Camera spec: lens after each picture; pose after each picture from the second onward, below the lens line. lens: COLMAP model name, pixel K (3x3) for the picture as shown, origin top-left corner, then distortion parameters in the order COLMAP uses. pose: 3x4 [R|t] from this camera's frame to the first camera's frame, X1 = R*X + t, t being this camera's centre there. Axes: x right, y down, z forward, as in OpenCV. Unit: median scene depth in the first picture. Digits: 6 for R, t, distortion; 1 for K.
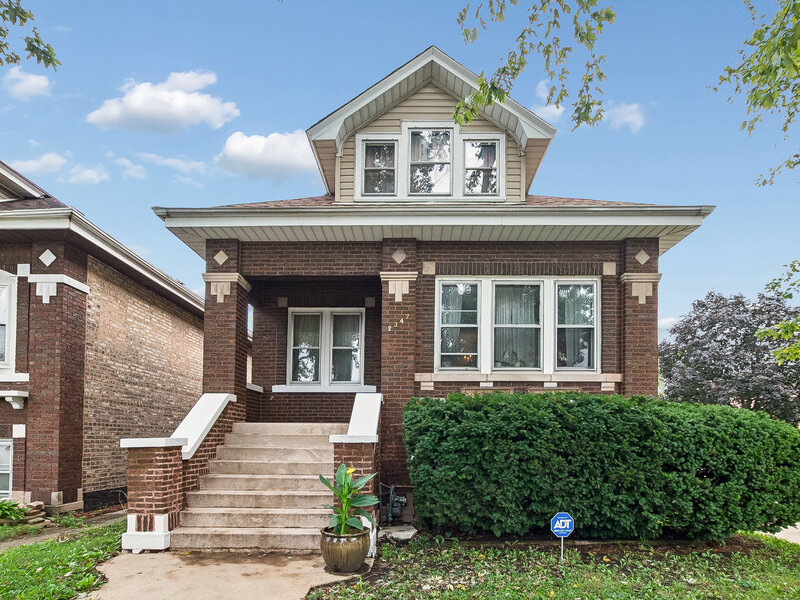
lens RADIAL K [[408.5, 0, 400.6], [0, 408.5, 314.1], [0, 0, 1]] dist [-0.000952, -0.000190]
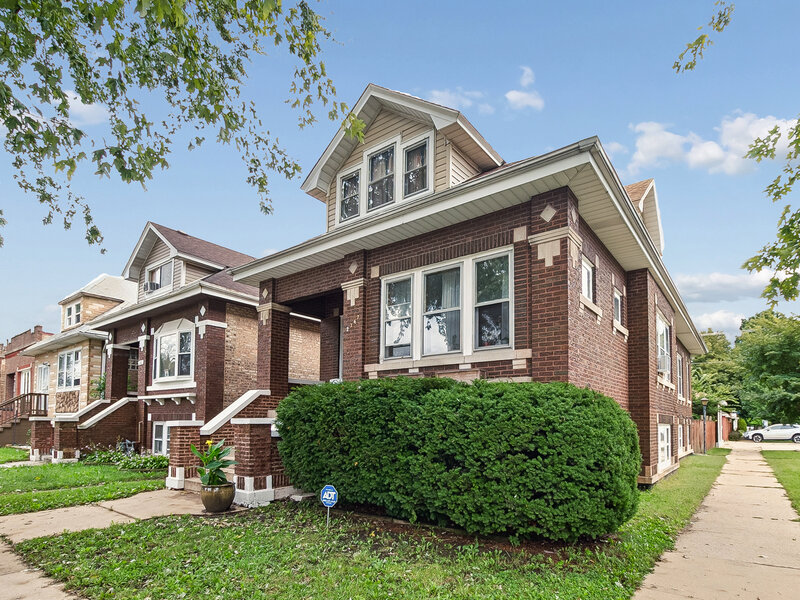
lens RADIAL K [[413.3, 0, 400.4], [0, 413.3, 260.5], [0, 0, 1]] dist [-0.004051, -0.000286]
pose [[0.801440, -0.216645, -0.557458, 0.814992], [0.171283, 0.976186, -0.133127, 0.025864], [0.573024, 0.011210, 0.819462, 0.076689]]
